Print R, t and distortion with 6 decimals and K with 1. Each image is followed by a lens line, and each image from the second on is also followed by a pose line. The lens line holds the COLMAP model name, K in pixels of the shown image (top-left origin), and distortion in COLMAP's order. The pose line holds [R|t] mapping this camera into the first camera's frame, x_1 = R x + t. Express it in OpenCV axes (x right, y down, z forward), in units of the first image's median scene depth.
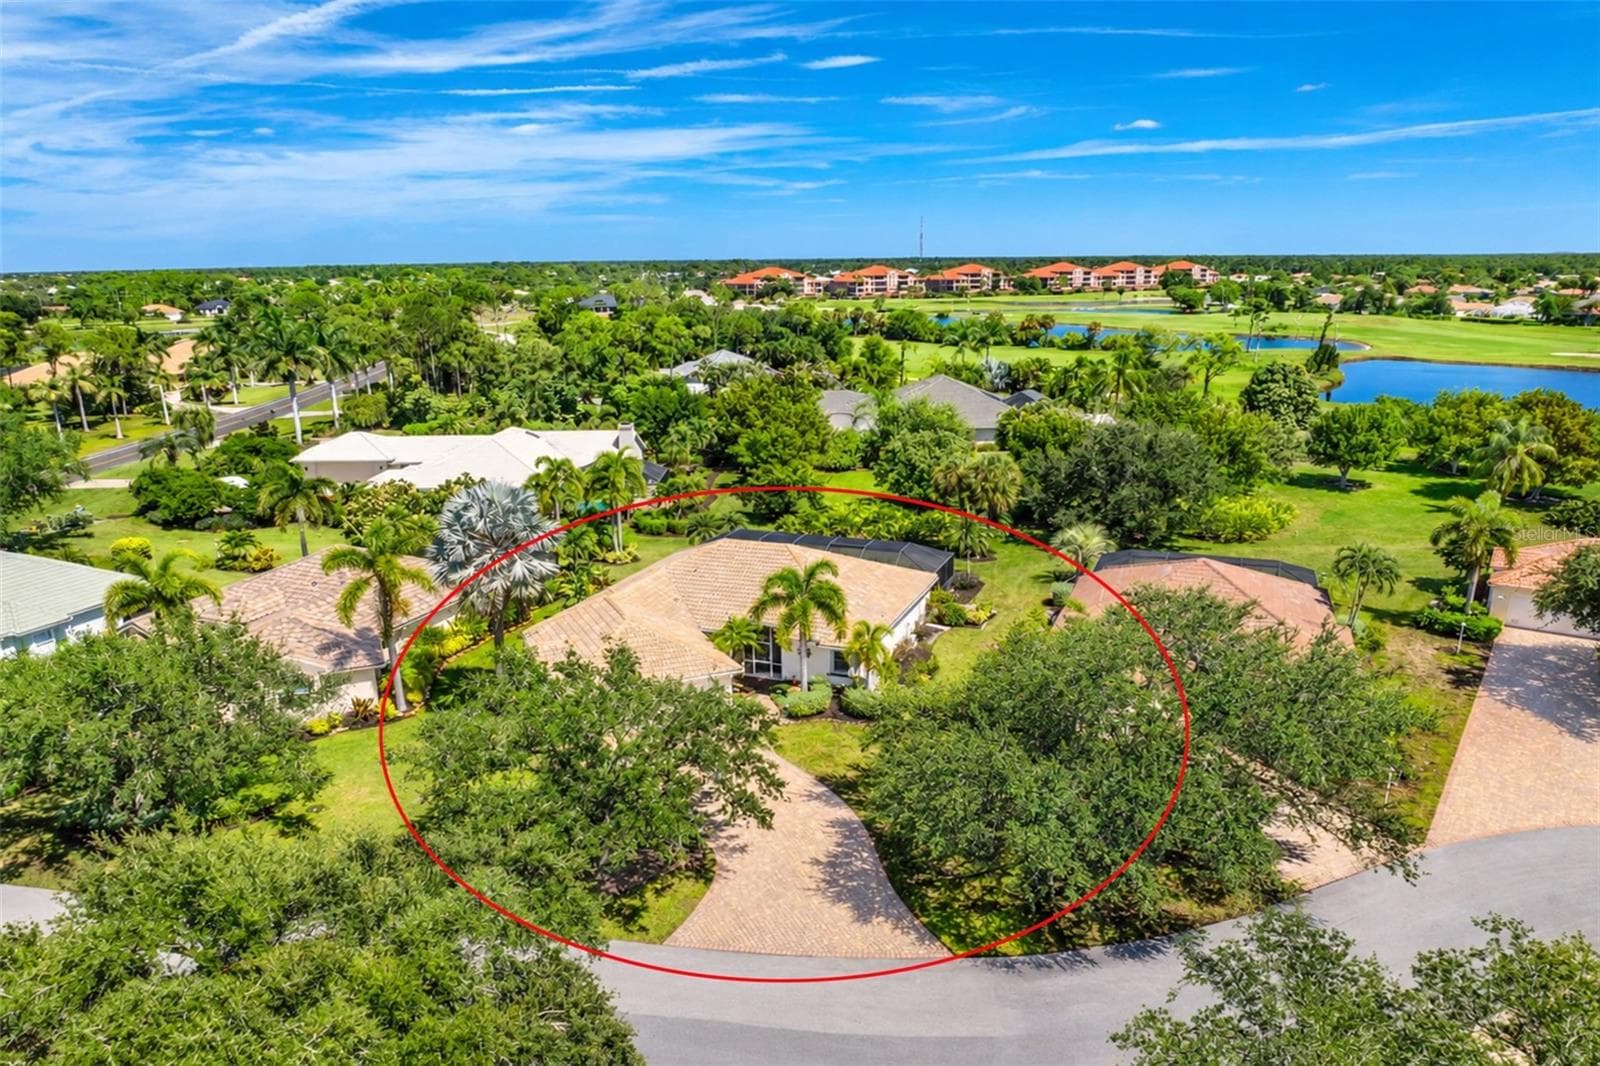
lens RADIAL K [[1179.2, 0, 800.0], [0, 1179.2, 533.0], [0, 0, 1]] dist [-0.008130, 0.000478]
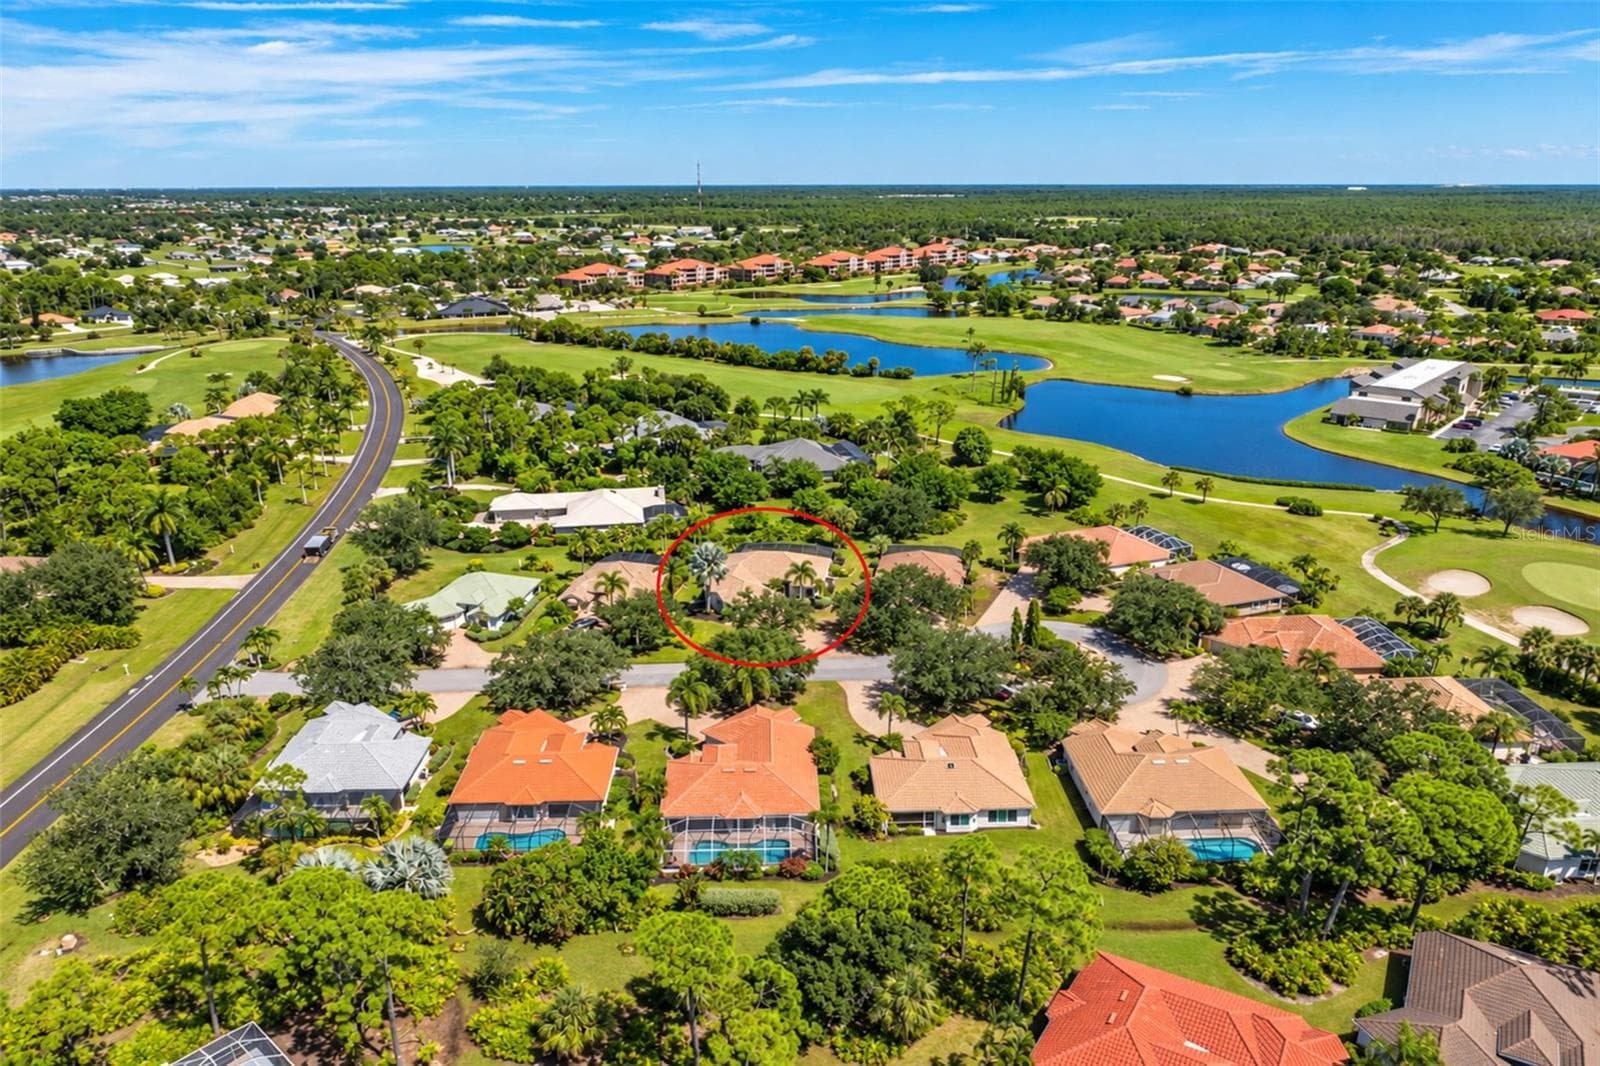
lens RADIAL K [[1179.2, 0, 800.0], [0, 1179.2, 533.0], [0, 0, 1]] dist [-0.008130, 0.000478]
pose [[0.982079, -0.047394, 0.182414, -0.297461], [0.036458, 0.997357, 0.062850, -0.129328], [-0.184911, -0.055074, 0.981211, -1.102691]]
